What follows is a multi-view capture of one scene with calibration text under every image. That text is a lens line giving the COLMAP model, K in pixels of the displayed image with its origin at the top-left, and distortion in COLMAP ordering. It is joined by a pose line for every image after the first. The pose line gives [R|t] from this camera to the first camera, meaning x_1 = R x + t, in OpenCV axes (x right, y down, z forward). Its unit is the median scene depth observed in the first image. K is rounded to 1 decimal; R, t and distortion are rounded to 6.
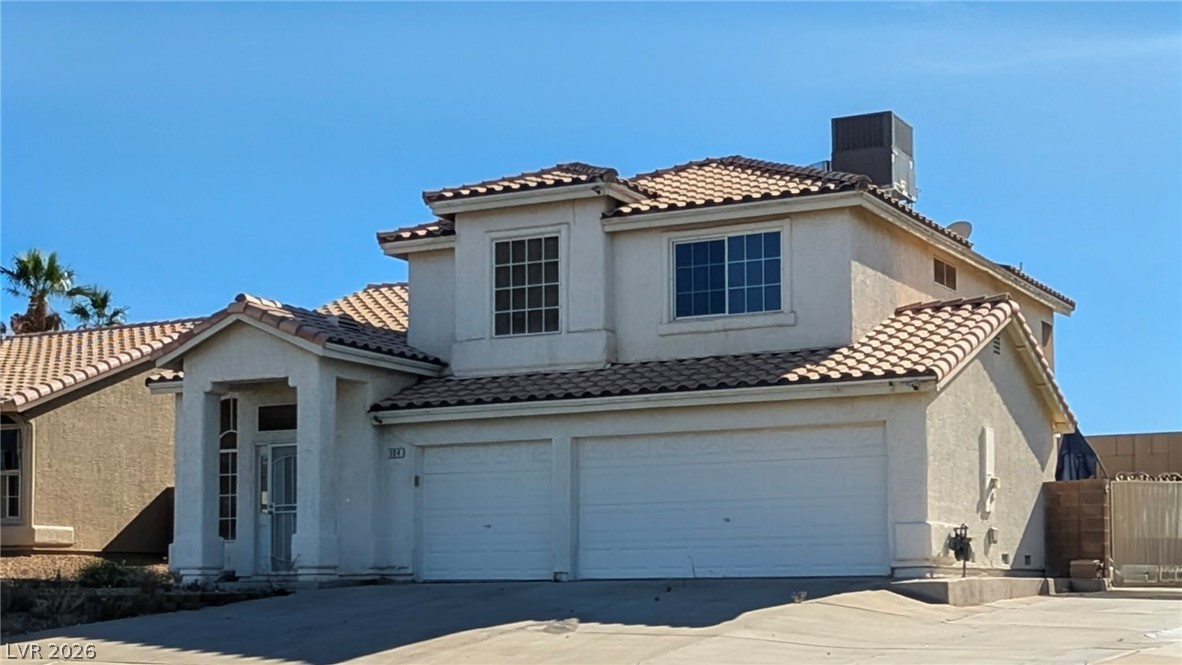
lens RADIAL K [[433.1, 0, 596.6], [0, 433.1, 316.9], [0, 0, 1]] dist [0.000082, -0.000012]
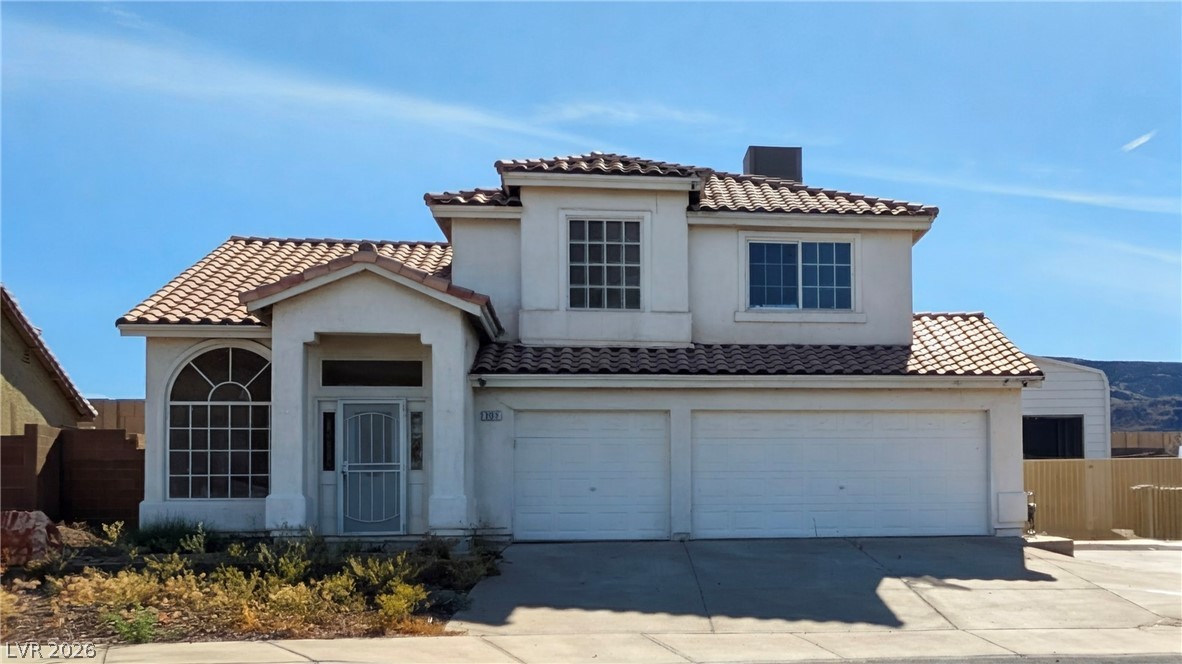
lens RADIAL K [[396.0, 0, 590.9], [0, 396.0, 302.6], [0, 0, 1]] dist [-0.000719, -0.000028]
pose [[0.981654, 0.092299, 0.166839, -0.382051], [-0.094564, 0.995503, 0.005667, 0.021313], [-0.165566, -0.021340, 0.985968, 0.048741]]
